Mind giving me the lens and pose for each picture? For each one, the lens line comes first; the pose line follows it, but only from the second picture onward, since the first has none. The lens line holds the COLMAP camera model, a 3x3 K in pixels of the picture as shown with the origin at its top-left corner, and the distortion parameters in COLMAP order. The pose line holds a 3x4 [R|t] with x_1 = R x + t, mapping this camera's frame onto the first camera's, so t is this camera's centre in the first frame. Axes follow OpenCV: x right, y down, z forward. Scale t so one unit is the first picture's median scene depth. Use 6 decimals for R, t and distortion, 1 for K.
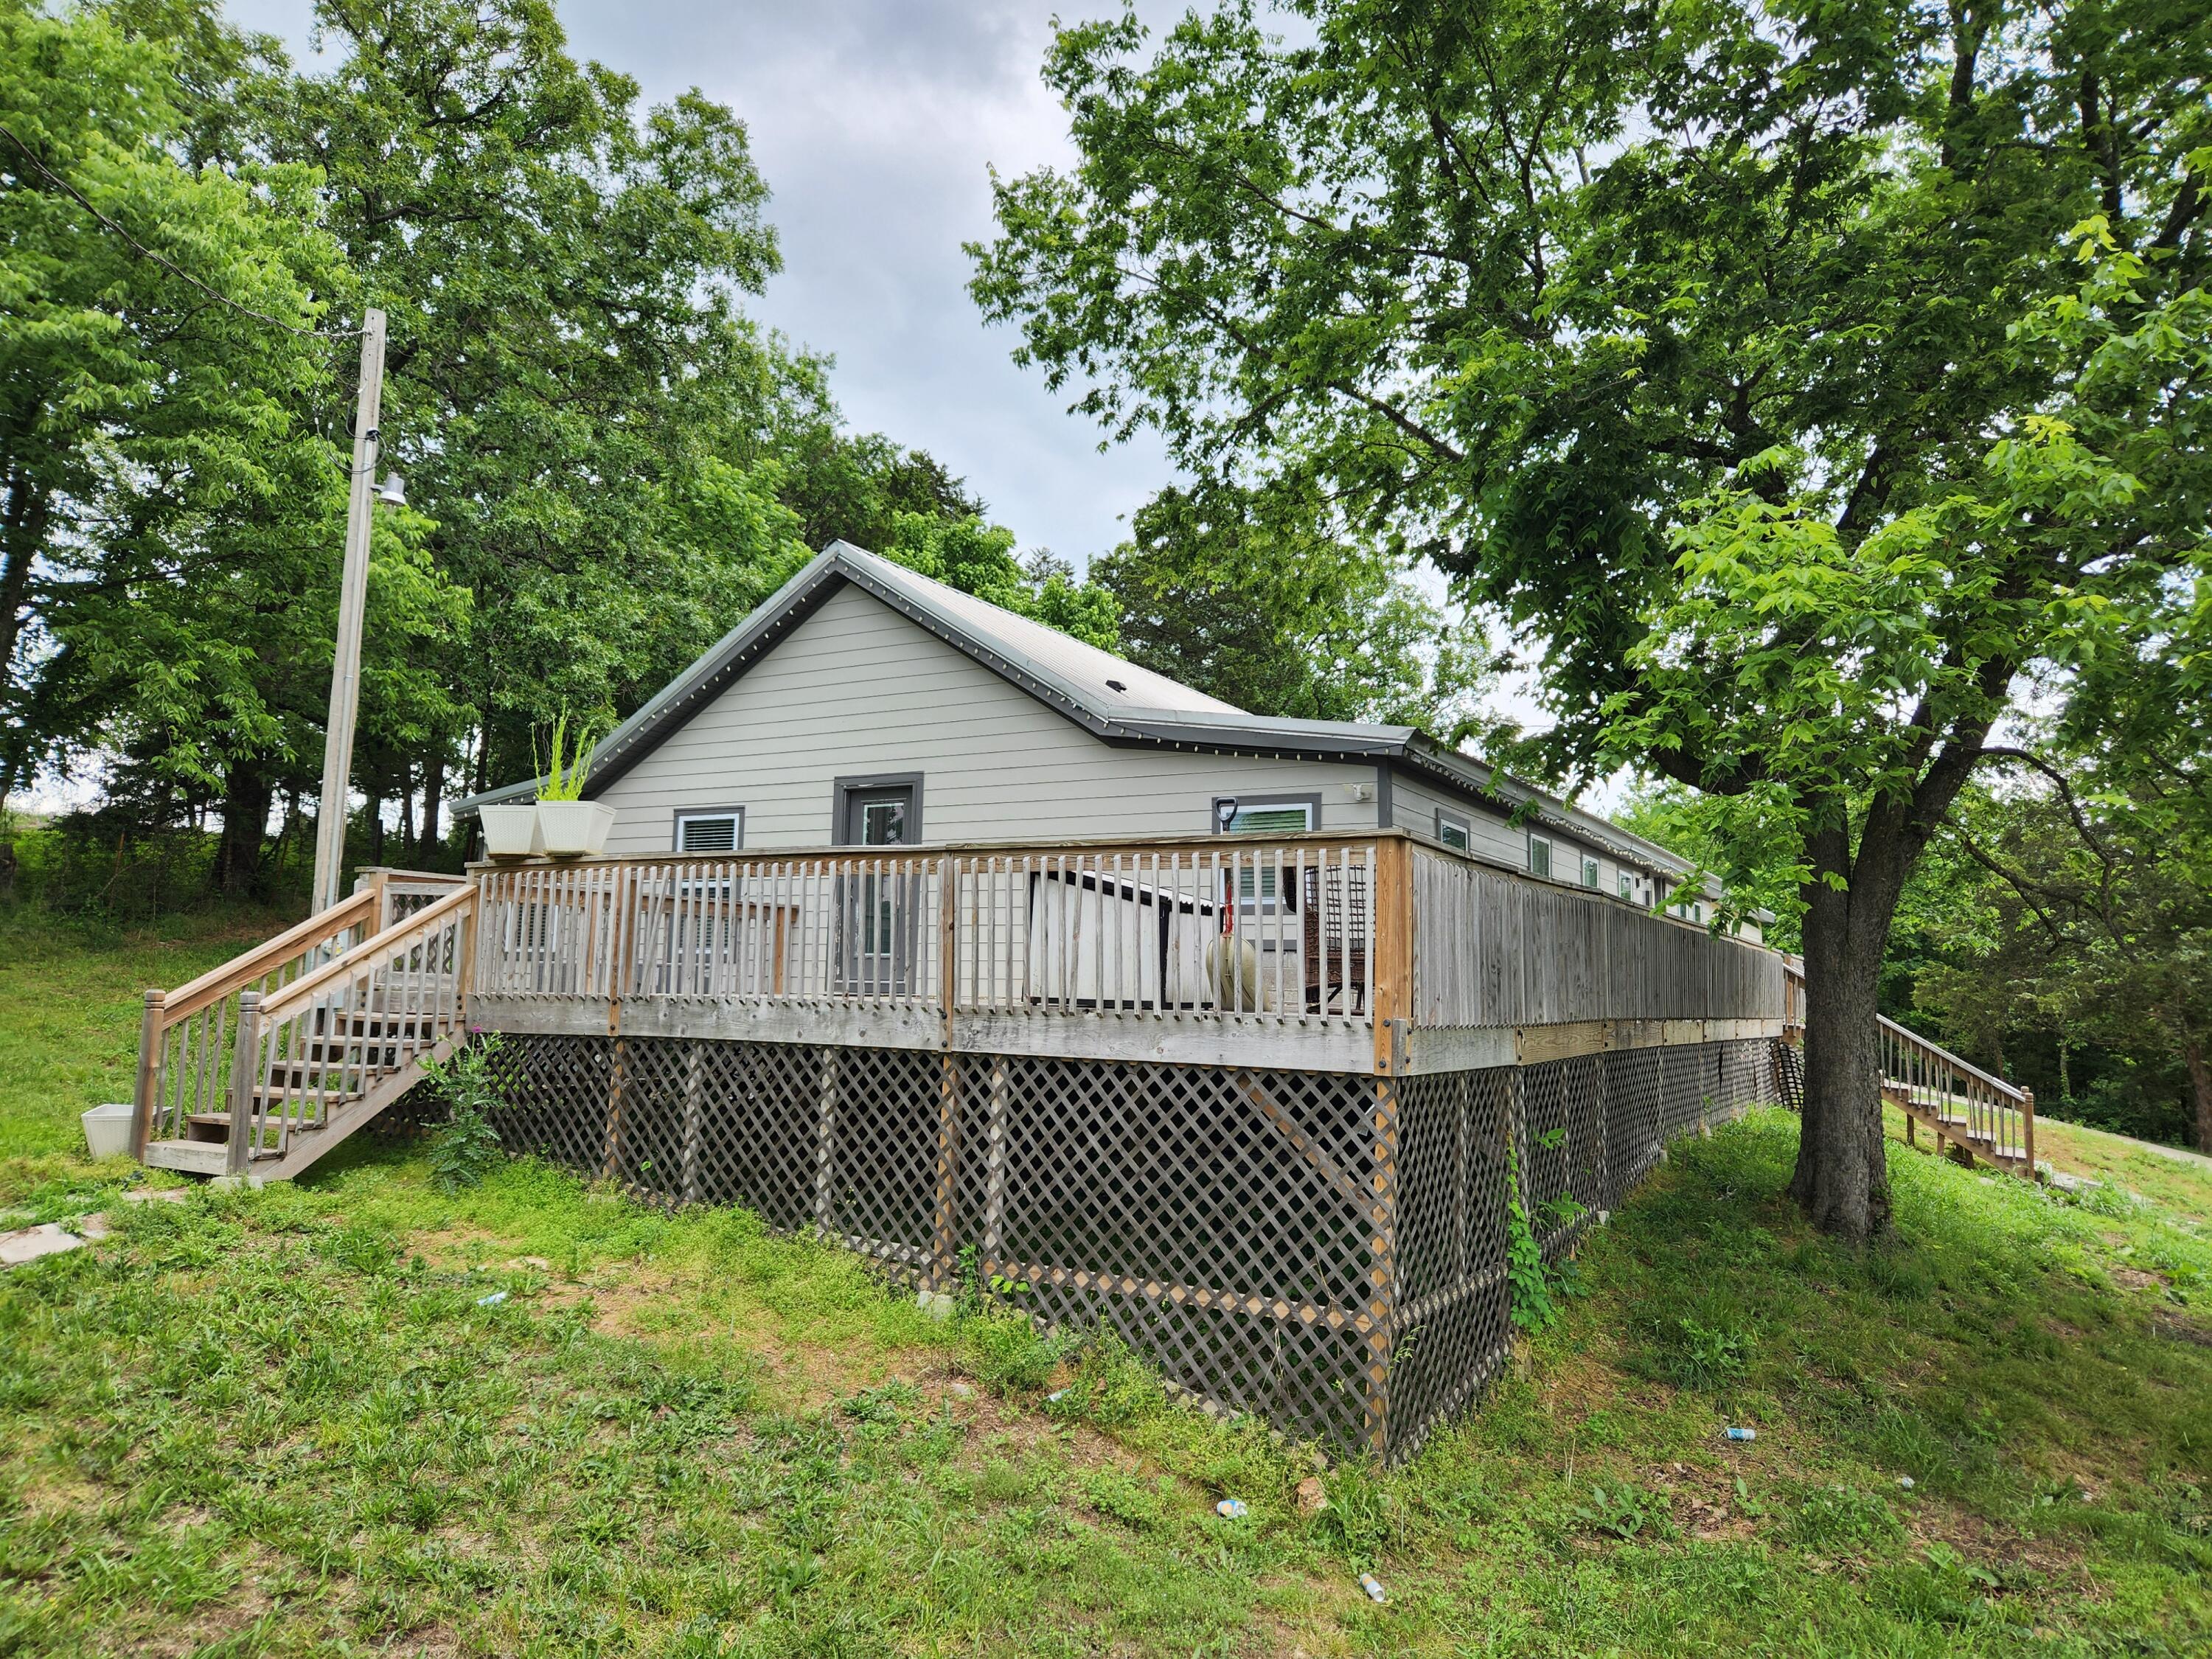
lens RADIAL K [[1569.7, 0, 1106.0], [0, 1569.7, 829.5], [0, 0, 1]] dist [0.045816, -0.000942]
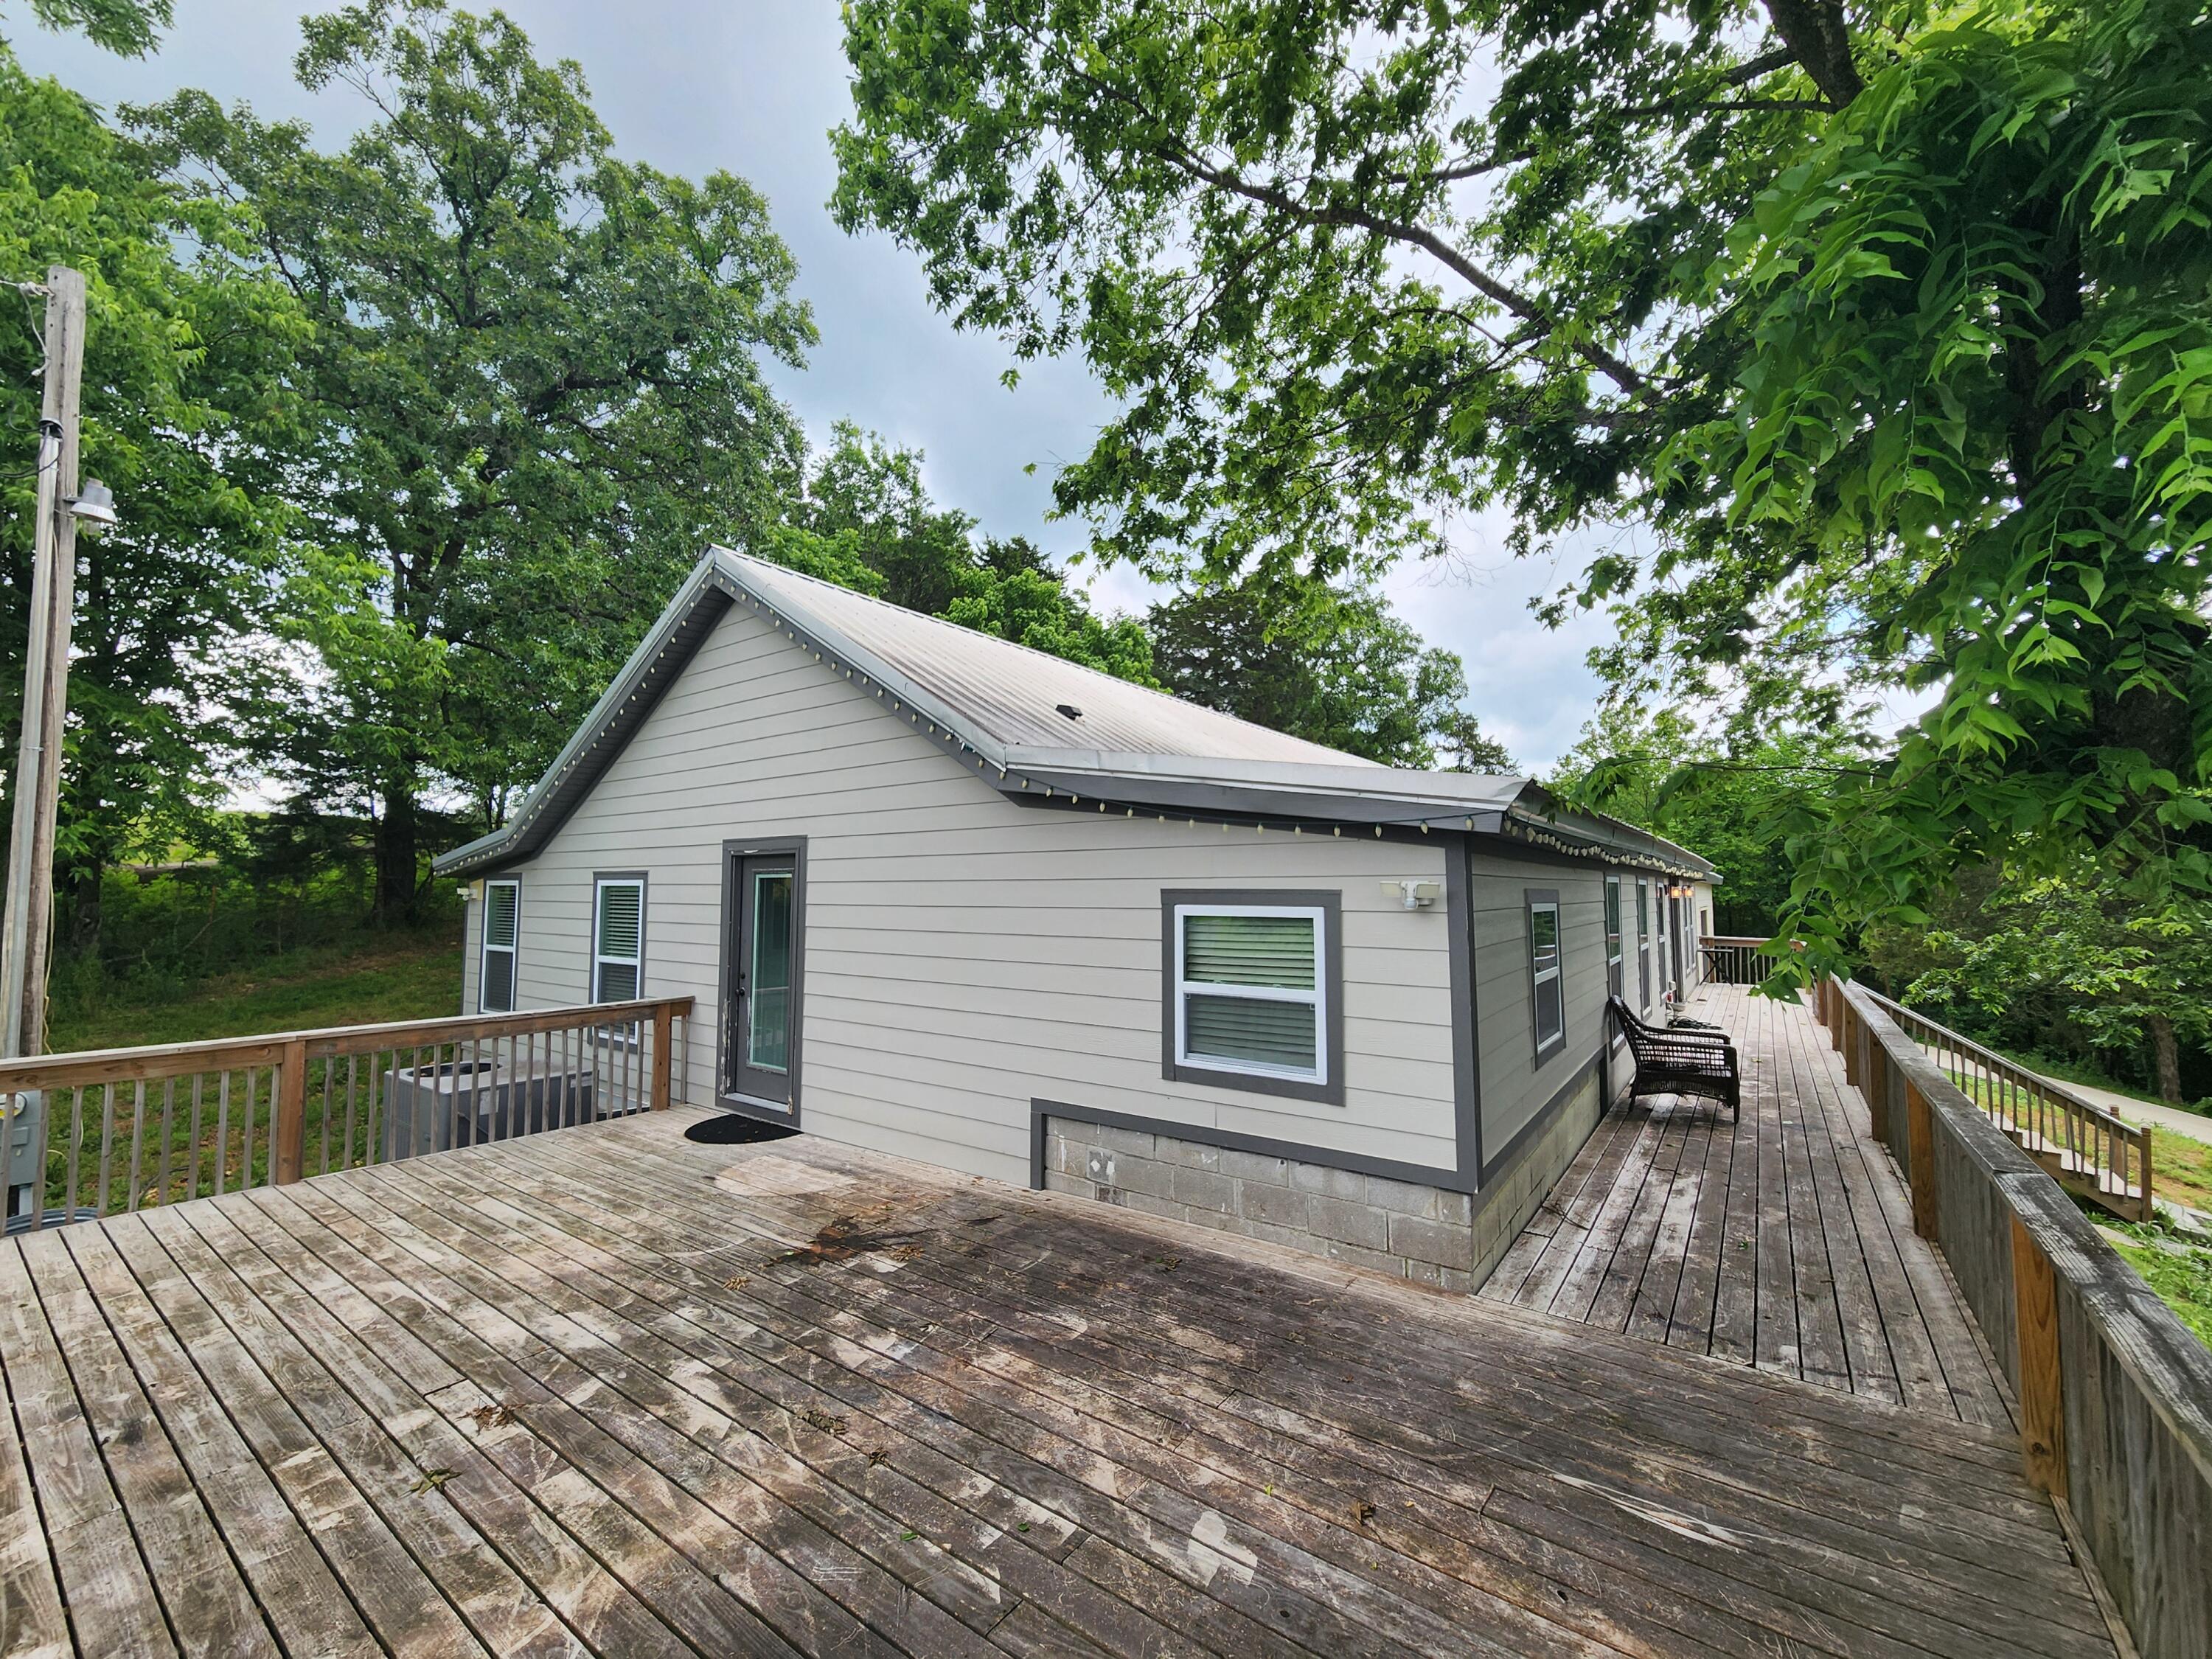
lens RADIAL K [[909.0, 0, 1096.5], [0, 909.0, 832.6], [0, 0, 1]] dist [-0.002386, -0.000295]
pose [[0.992941, -0.028049, -0.115245, 0.038929], [0.033501, 0.998396, 0.045646, -0.027656], [0.113780, -0.049184, 0.992288, 0.294208]]
